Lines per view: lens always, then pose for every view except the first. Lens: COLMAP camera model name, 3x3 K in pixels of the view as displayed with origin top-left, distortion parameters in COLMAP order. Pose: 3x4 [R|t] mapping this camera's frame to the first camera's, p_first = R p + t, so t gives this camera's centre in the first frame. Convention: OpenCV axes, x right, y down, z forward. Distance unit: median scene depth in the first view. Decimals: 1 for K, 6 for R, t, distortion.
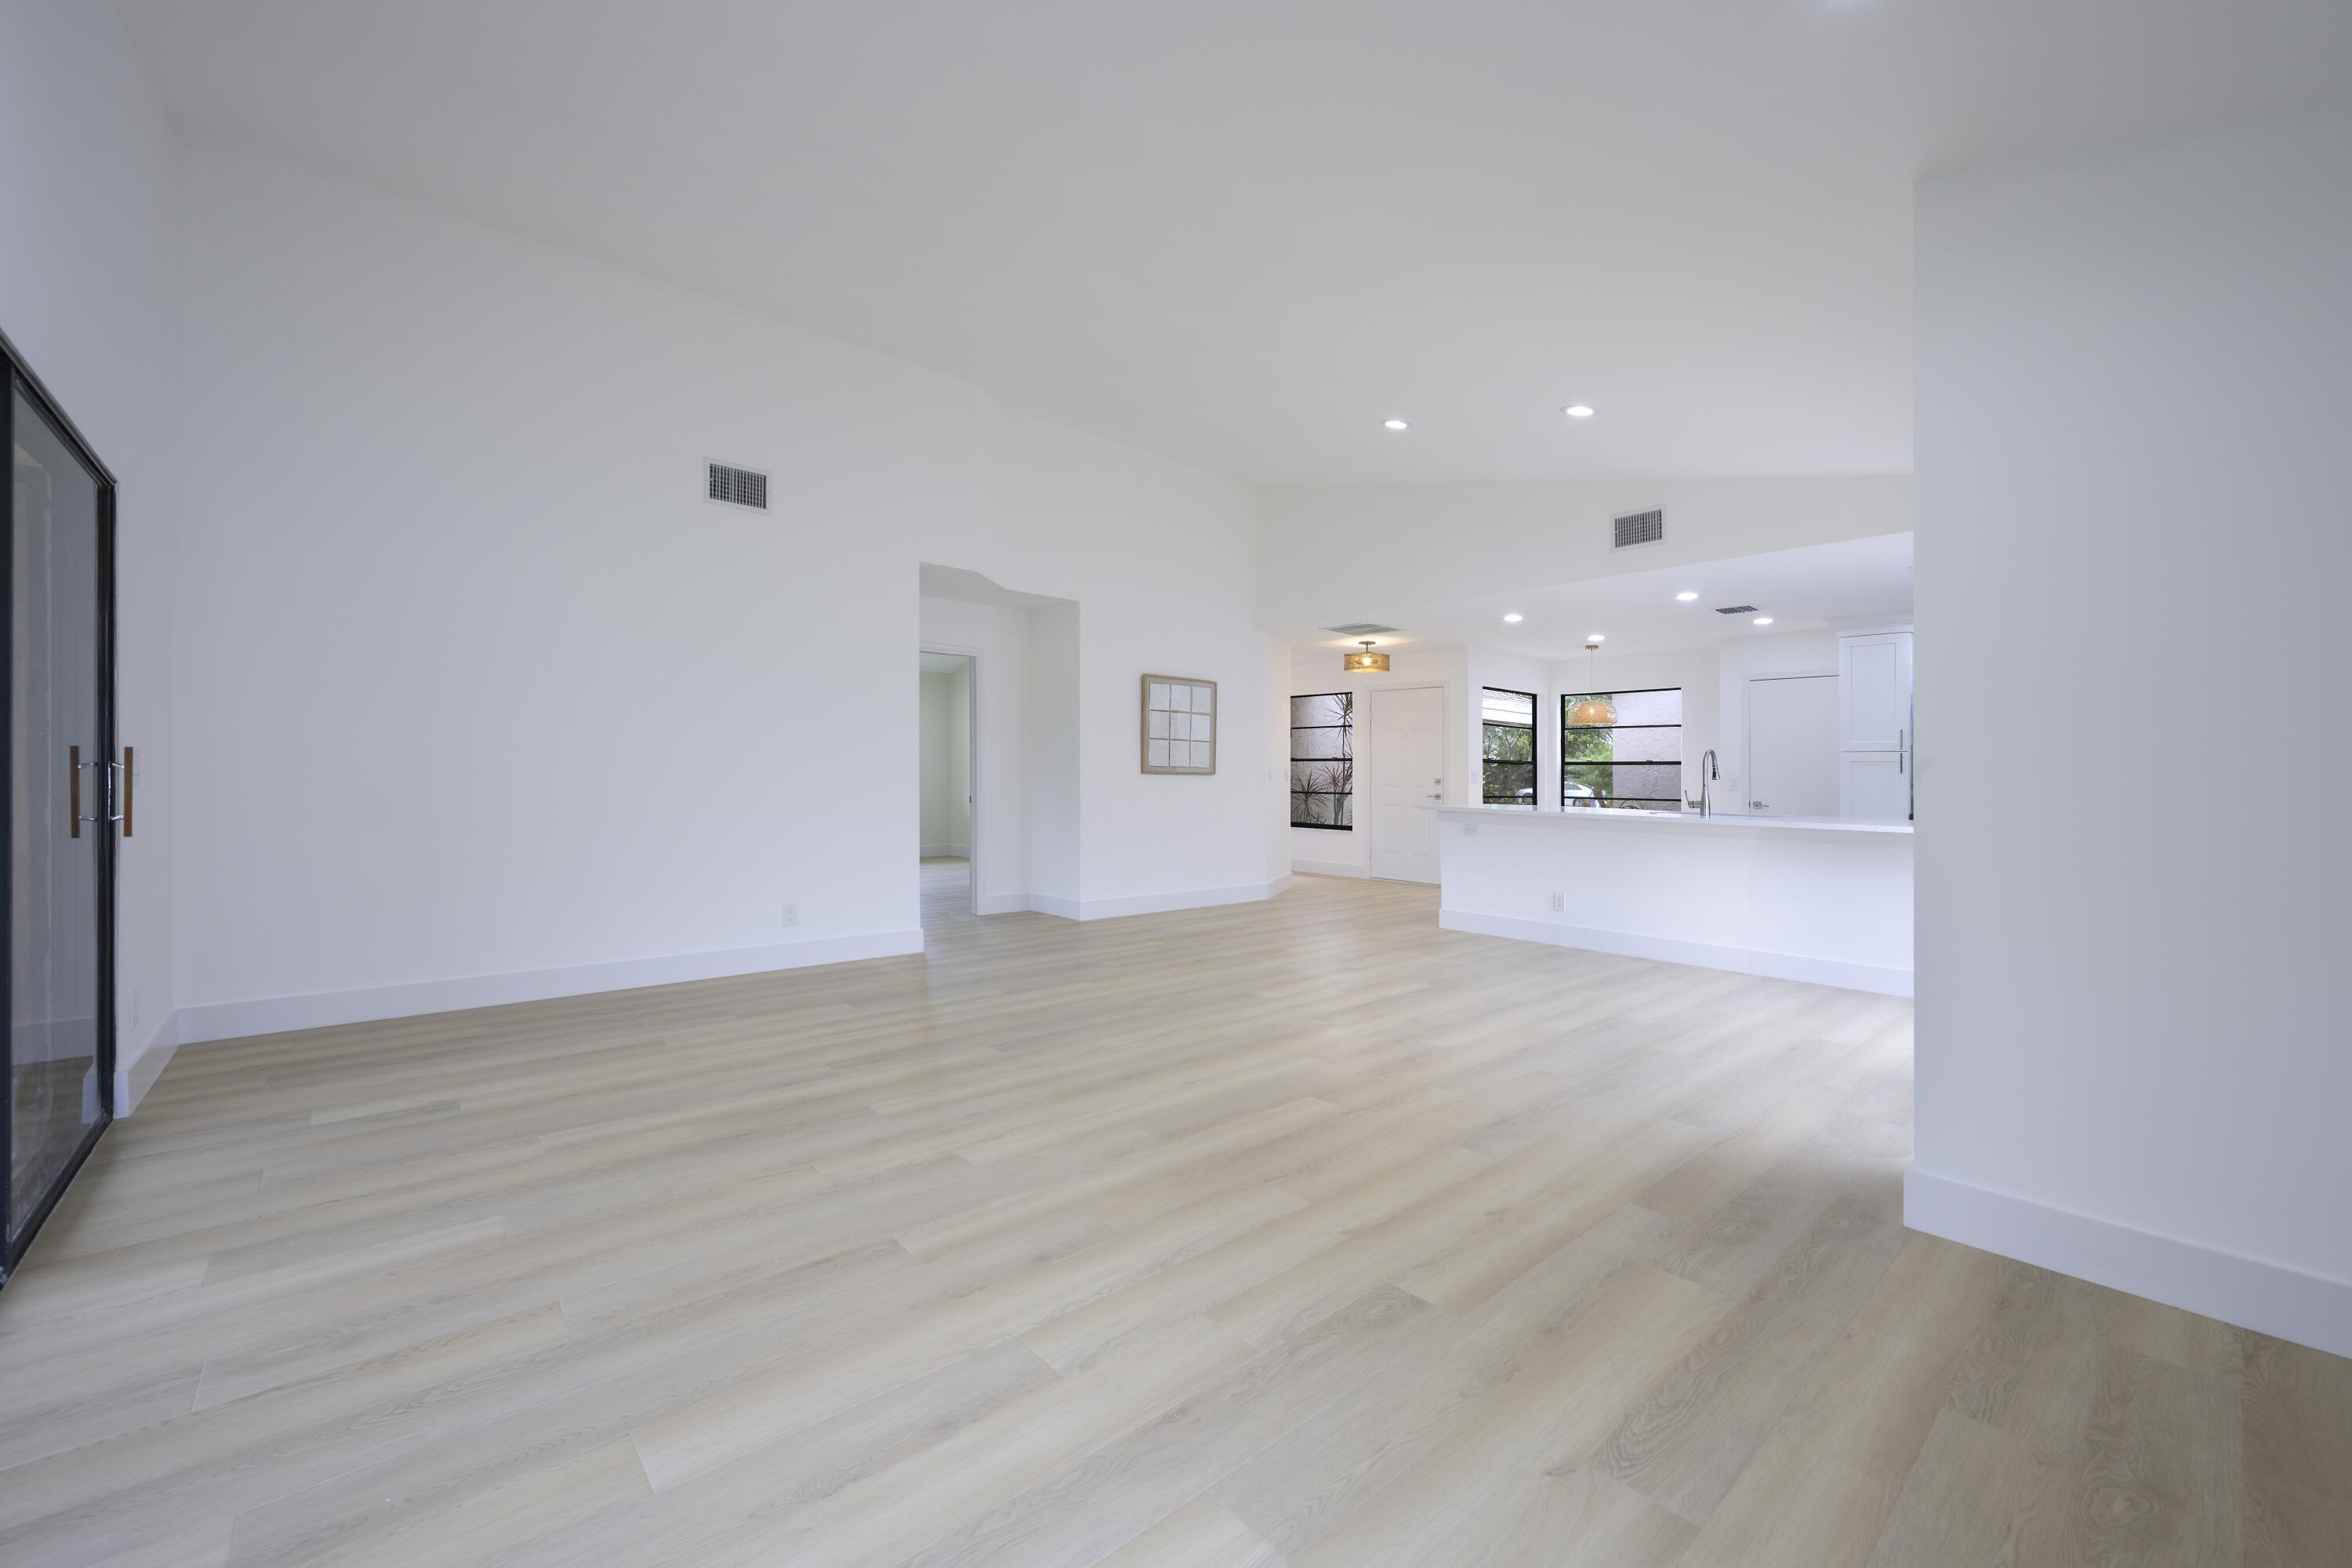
lens RADIAL K [[939.1, 0, 1178.2], [0, 939.1, 754.3], [0, 0, 1]] dist [-0.001739, -0.000189]
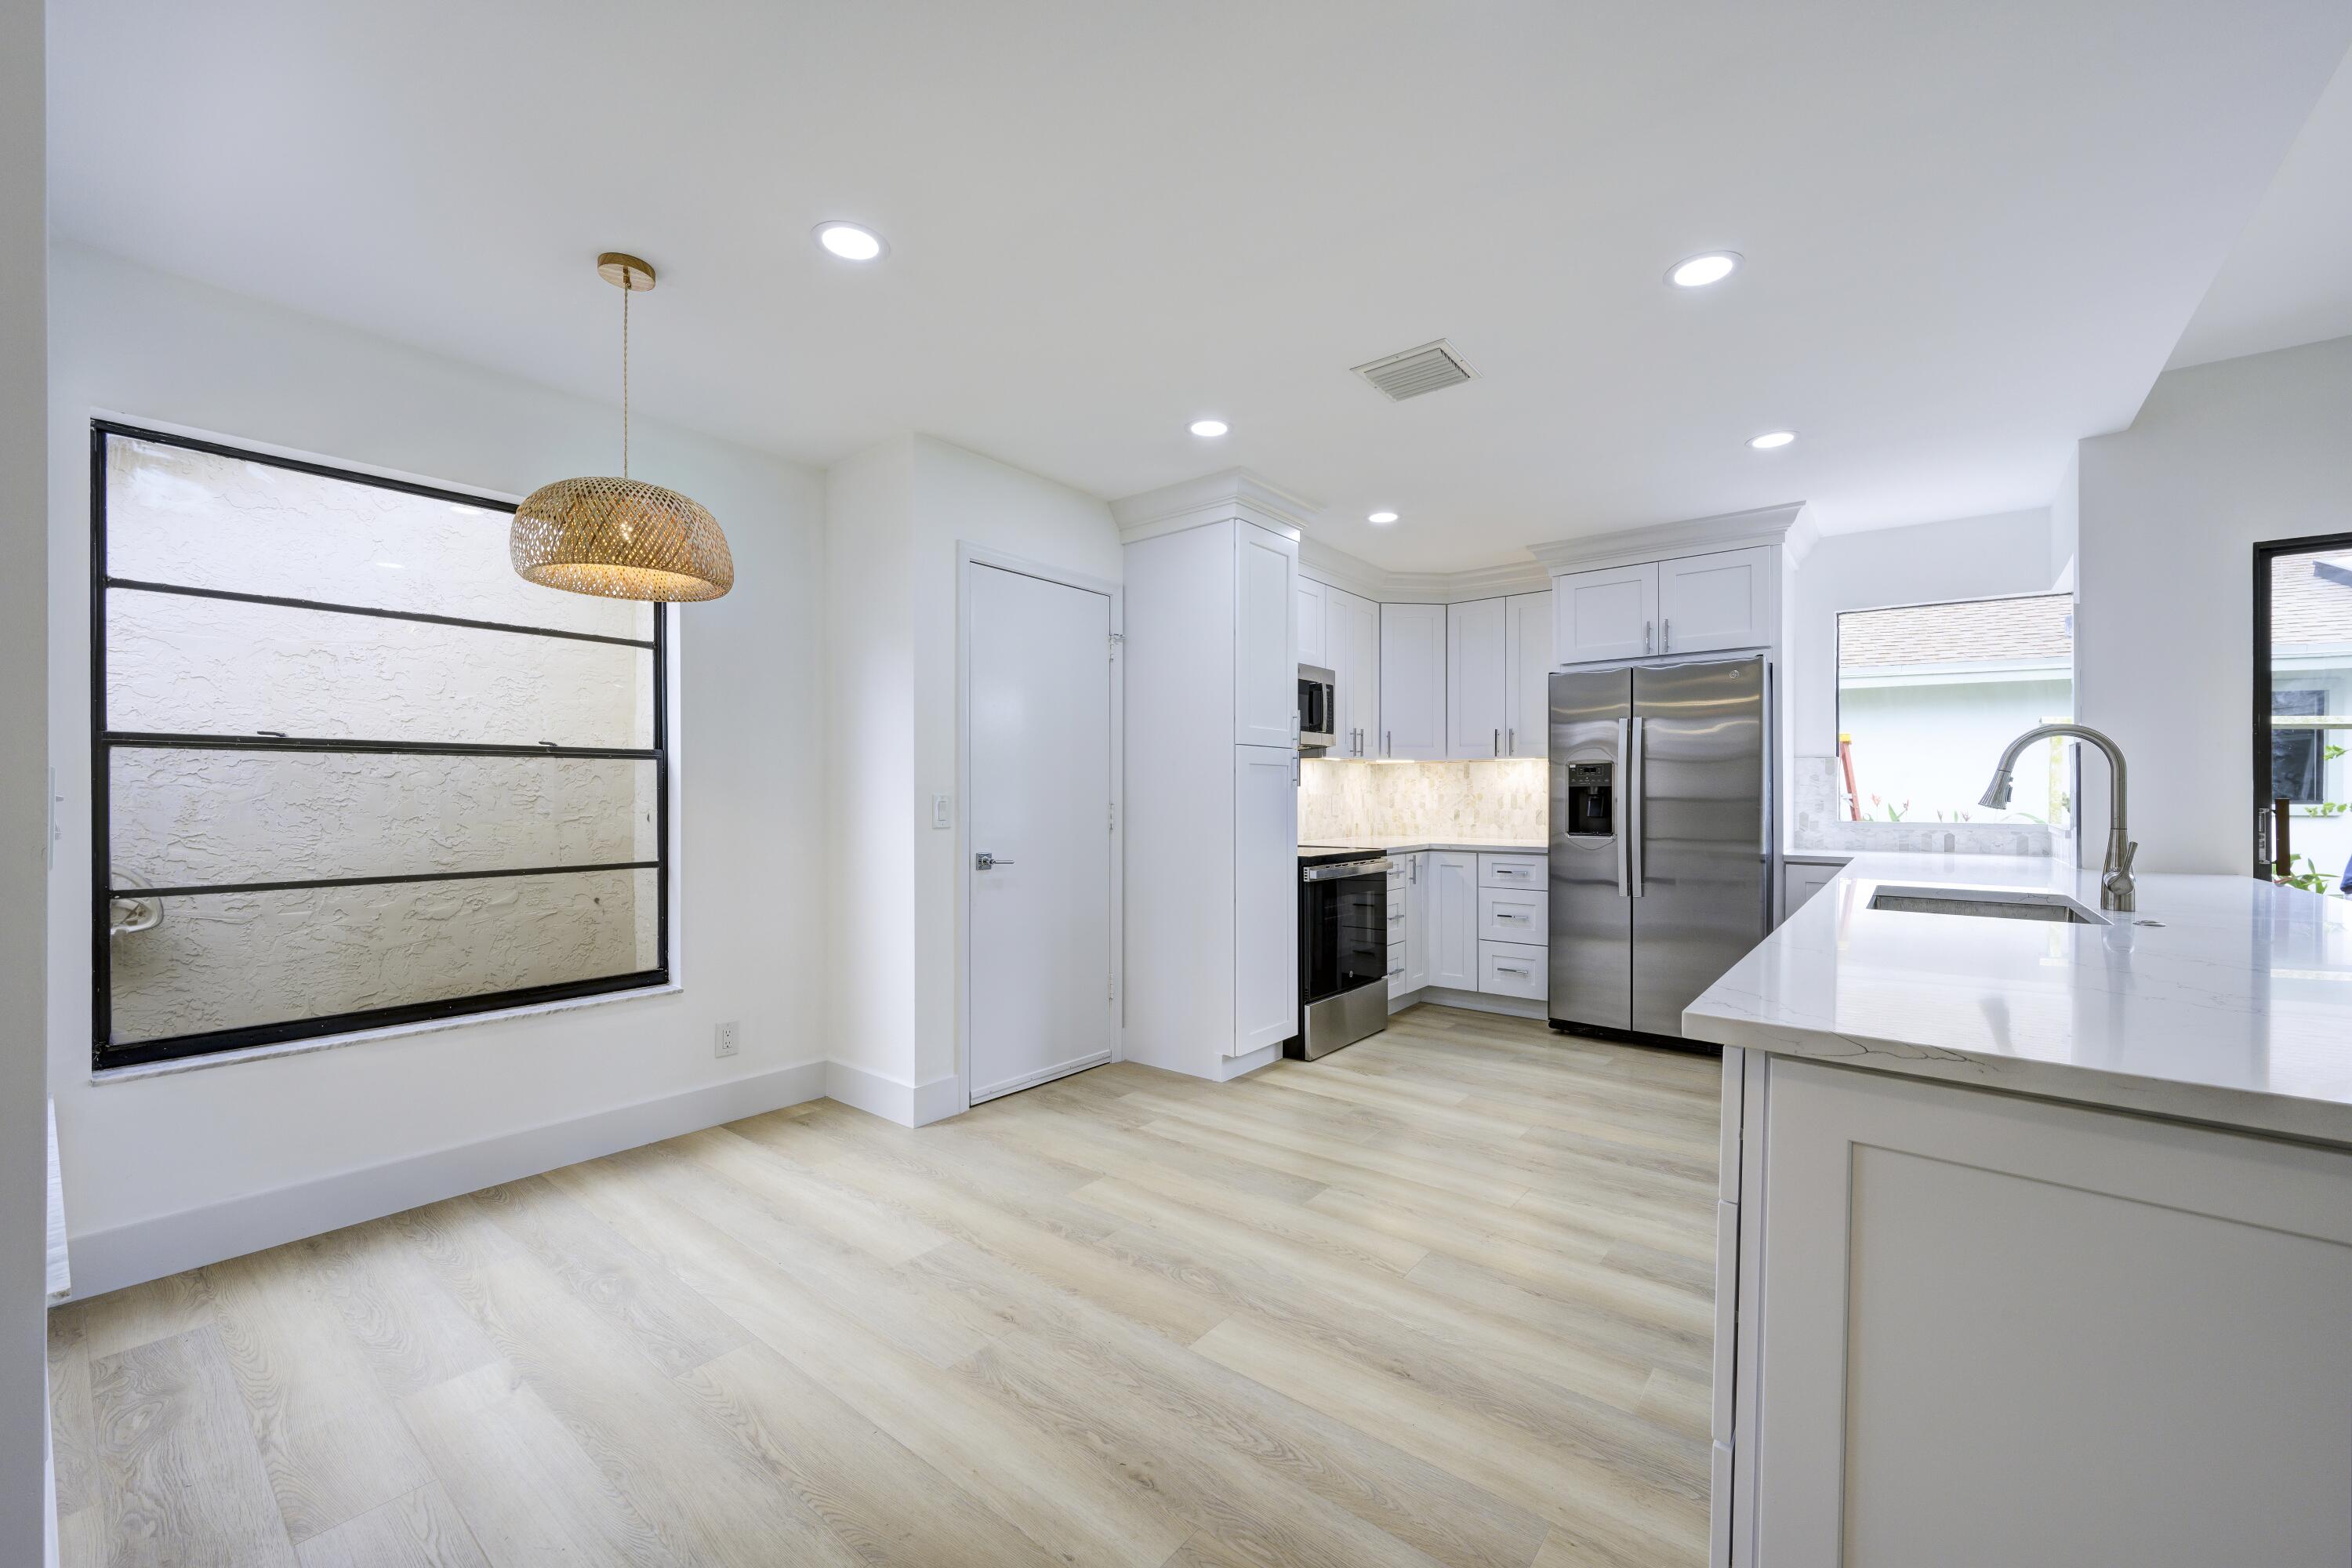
lens RADIAL K [[928.1, 0, 1170.5], [0, 928.1, 795.0], [0, 0, 1]] dist [0.000407, -0.000122]
pose [[-0.177048, -0.014054, 0.984102, 0.178248], [-0.025511, 0.999628, 0.009686, 0.016322], [-0.983872, -0.023391, -0.177340, 0.907568]]
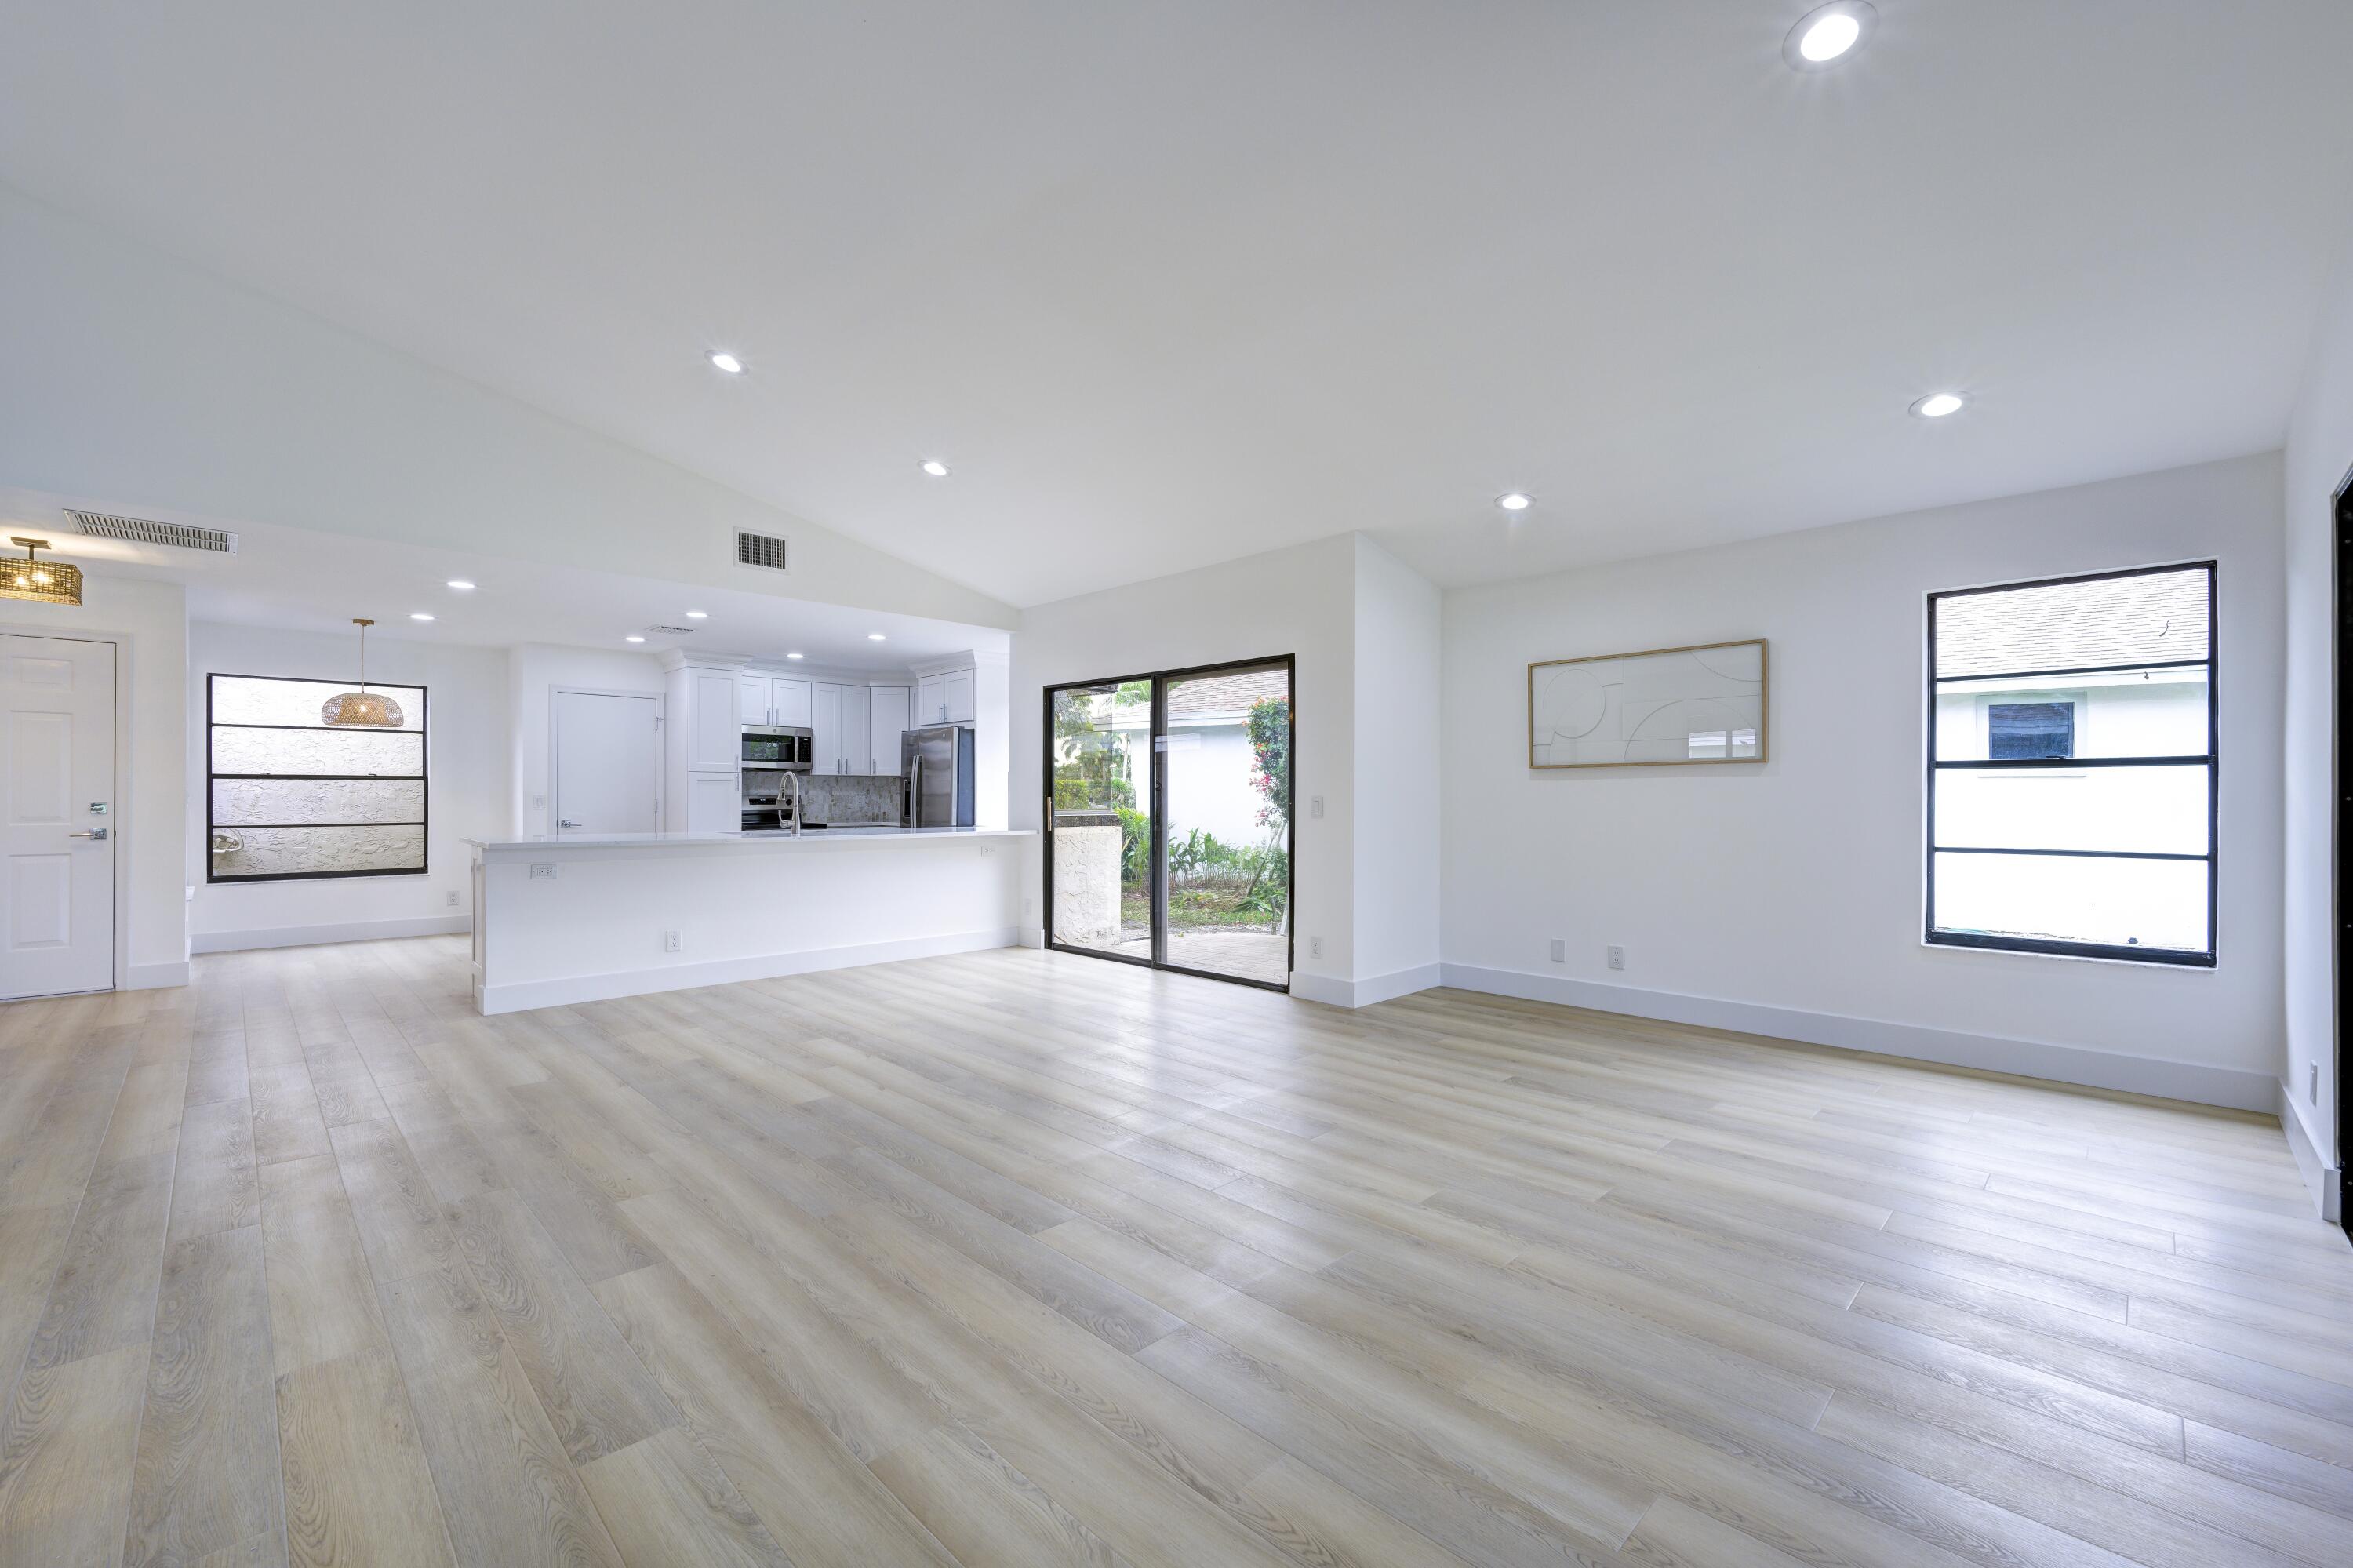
lens RADIAL K [[975.4, 0, 1189.5], [0, 975.4, 793.4], [0, 0, 1]] dist [-0.002172, -0.000323]
pose [[-0.072321, -0.010786, 0.997323, -0.376702], [-0.024365, 0.999662, 0.009044, -0.001461], [-0.997084, -0.023646, -0.072560, 0.405488]]
